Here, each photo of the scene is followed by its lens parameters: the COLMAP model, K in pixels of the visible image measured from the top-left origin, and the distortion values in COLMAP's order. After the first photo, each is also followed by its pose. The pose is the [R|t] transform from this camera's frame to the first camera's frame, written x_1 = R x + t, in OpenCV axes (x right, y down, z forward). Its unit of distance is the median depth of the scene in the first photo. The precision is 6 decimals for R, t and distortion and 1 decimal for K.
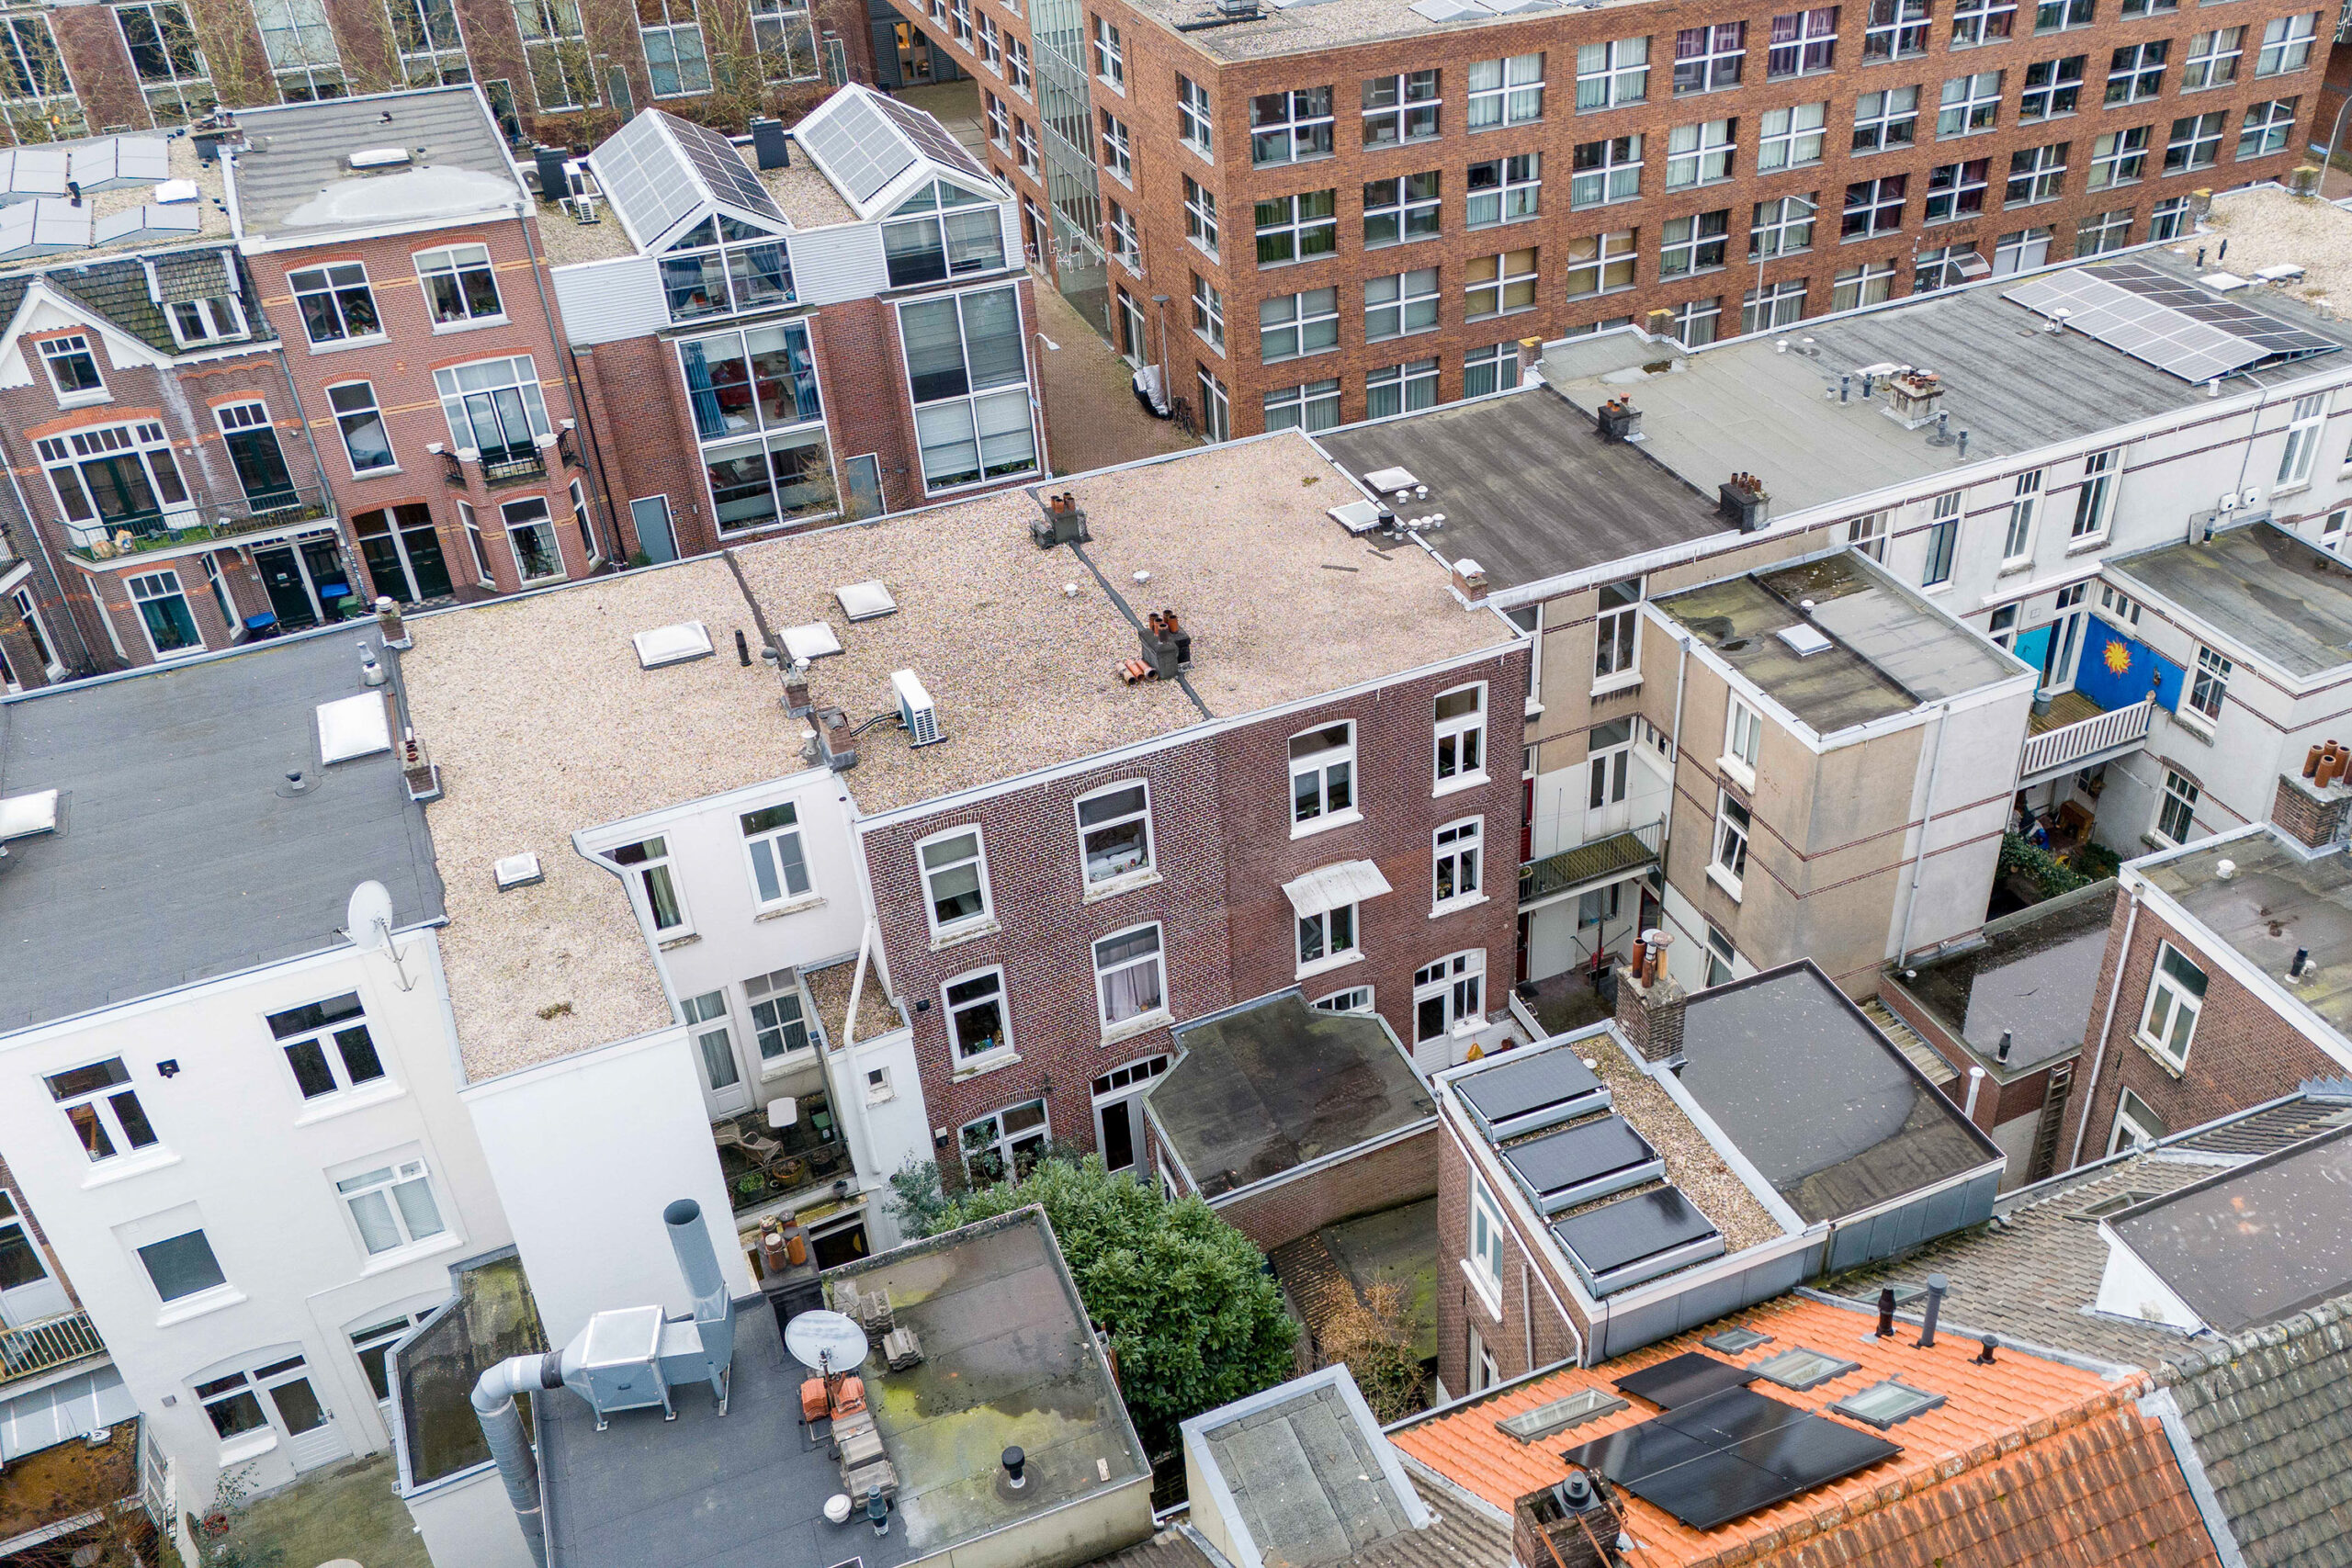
lens RADIAL K [[2014.1, 0, 1377.8], [0, 2014.1, 781.6], [0, 0, 1]] dist [0.056486, -0.018377]
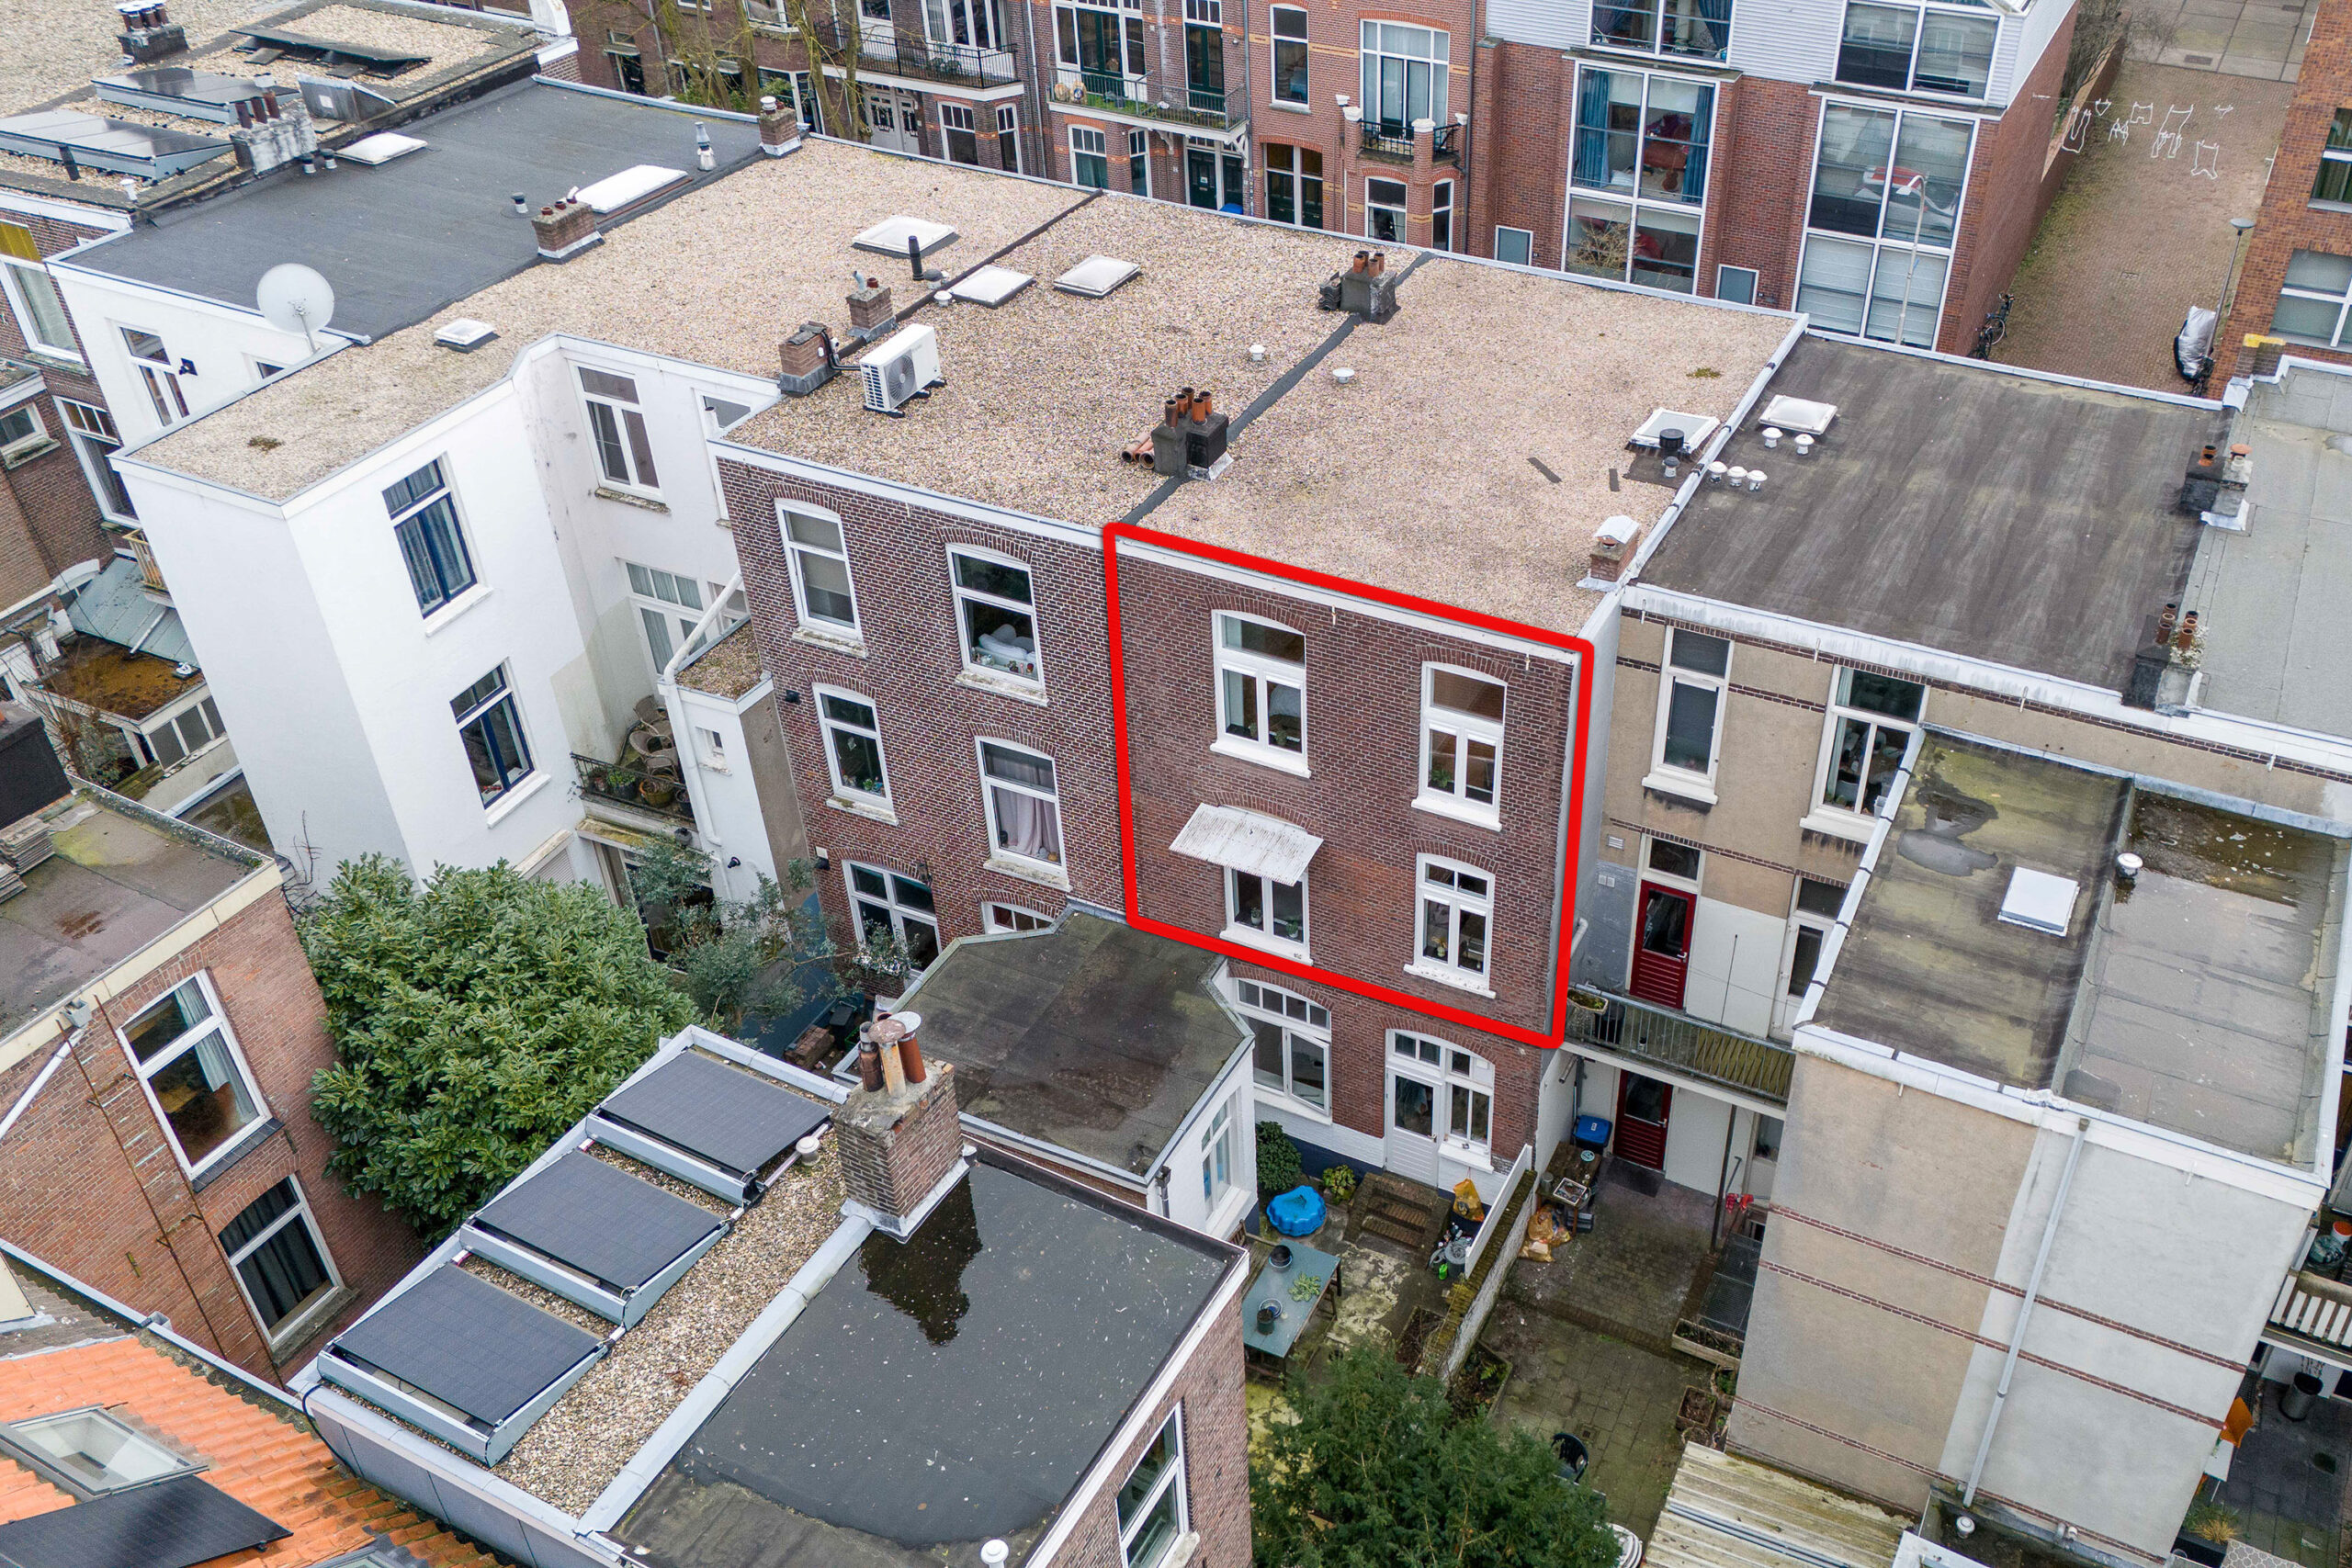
lens RADIAL K [[2014.1, 0, 1377.8], [0, 2014.1, 781.6], [0, 0, 1]] dist [0.056486, -0.018377]
pose [[0.638951, 0.479027, -0.601892, 0.399215], [-0.452332, 0.866843, 0.209710, -0.128223], [0.622203, 0.138261, 0.770550, 0.431696]]
